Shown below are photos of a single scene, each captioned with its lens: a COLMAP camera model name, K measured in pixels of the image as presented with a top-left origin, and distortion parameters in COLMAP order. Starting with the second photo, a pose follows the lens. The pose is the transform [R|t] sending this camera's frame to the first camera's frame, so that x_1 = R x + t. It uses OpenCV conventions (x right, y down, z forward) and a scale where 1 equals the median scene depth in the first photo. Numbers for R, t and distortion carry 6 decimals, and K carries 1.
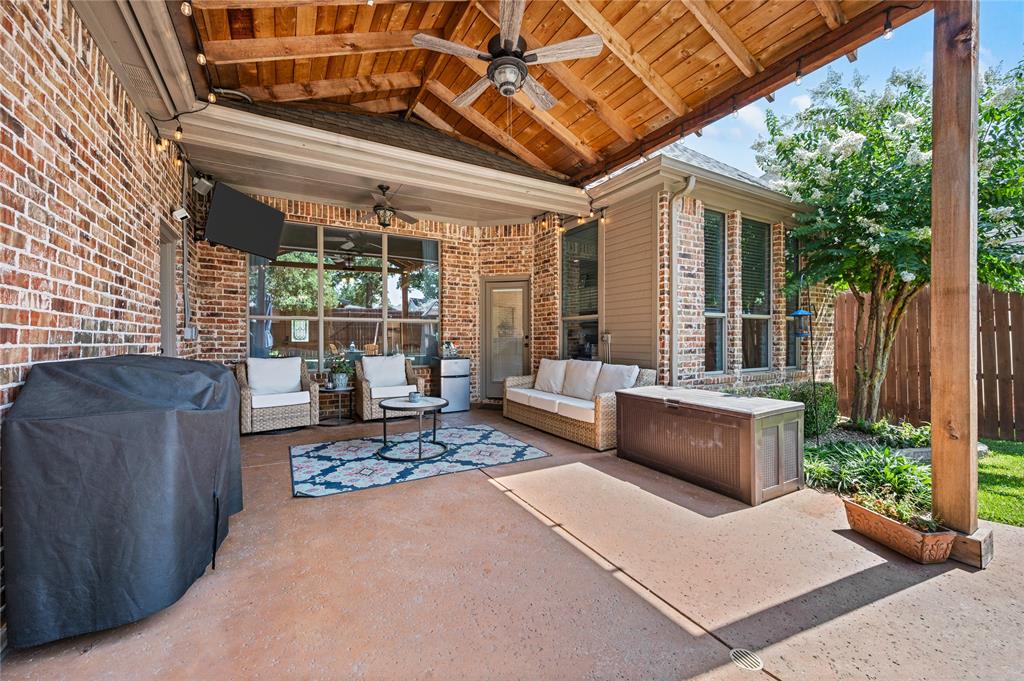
lens RADIAL K [[410.4, 0, 510.0], [0, 410.4, 344.0], [0, 0, 1]] dist [-0.000965, -0.000039]
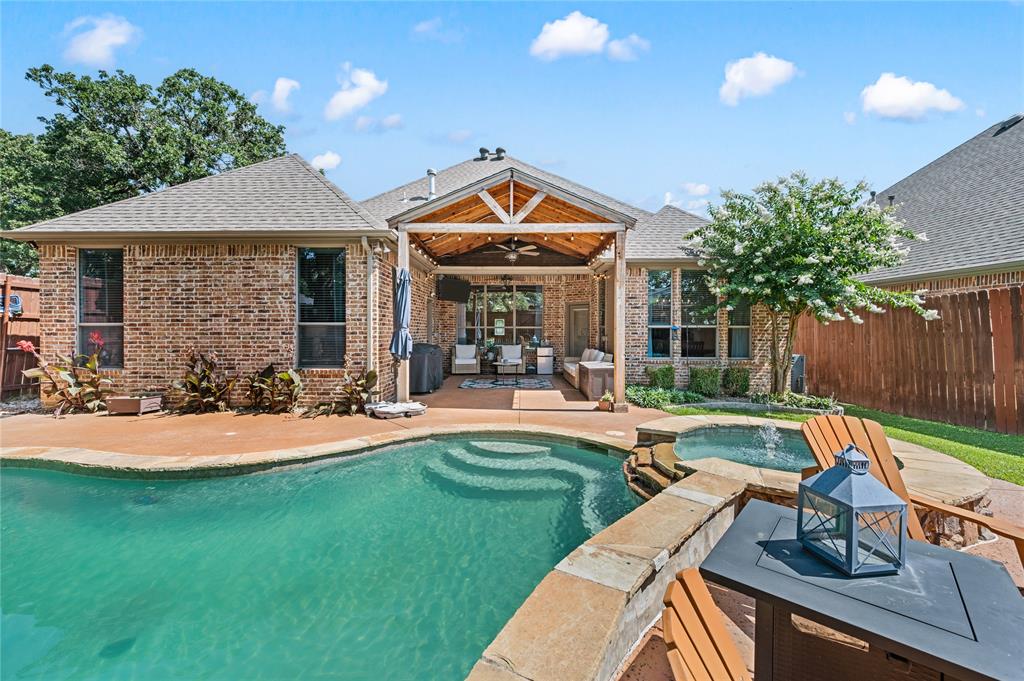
lens RADIAL K [[406.0, 0, 514.4], [0, 406.0, 332.2], [0, 0, 1]] dist [-0.001473, -0.000074]
pose [[0.870267, 0.008396, -0.492509, 0.800693], [-0.012058, 0.999918, -0.004260, -0.029917], [0.492432, 0.009646, 0.870297, -0.874098]]
